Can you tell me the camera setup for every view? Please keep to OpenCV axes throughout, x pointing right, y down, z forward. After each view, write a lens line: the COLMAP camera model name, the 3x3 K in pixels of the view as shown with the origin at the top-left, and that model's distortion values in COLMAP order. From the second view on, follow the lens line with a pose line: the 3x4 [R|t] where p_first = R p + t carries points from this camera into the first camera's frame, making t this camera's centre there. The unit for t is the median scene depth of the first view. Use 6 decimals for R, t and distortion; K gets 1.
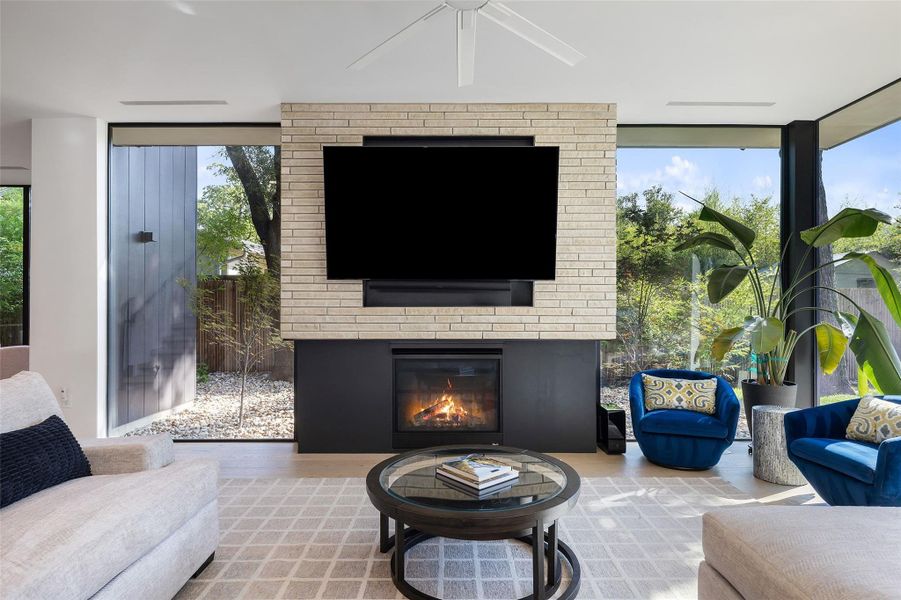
lens RADIAL K [[519.8, 0, 450.5], [0, 519.8, 300.0], [0, 0, 1]] dist [-0.003618, -0.001096]
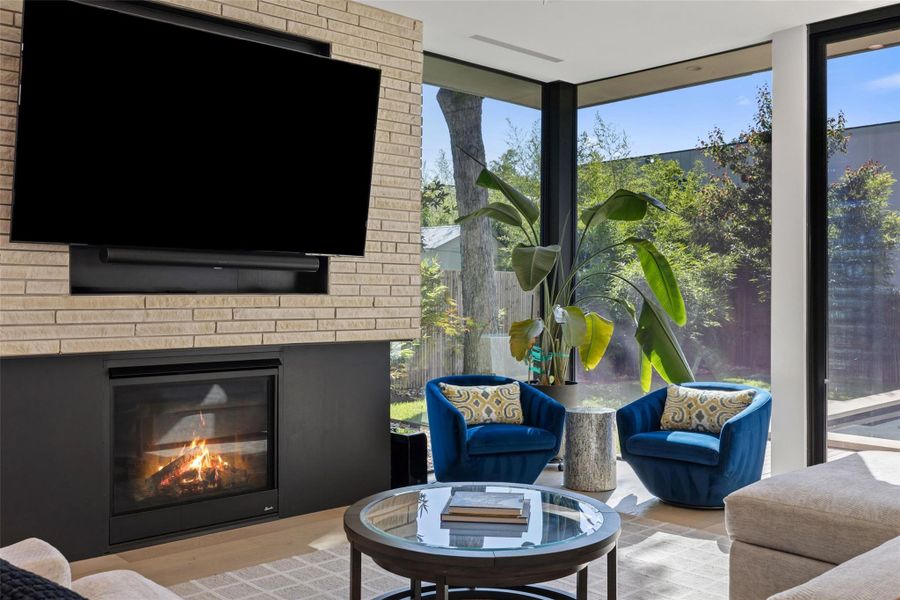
lens RADIAL K [[852.8, 0, 468.0], [0, 852.8, 288.1], [0, 0, 1]] dist [-0.048567, 0.002949]
pose [[0.734154, 0.005675, 0.678959, -0.462815], [-0.009675, 0.999951, 0.002104, 0.000417], [-0.678914, -0.008114, 0.734173, 0.060467]]
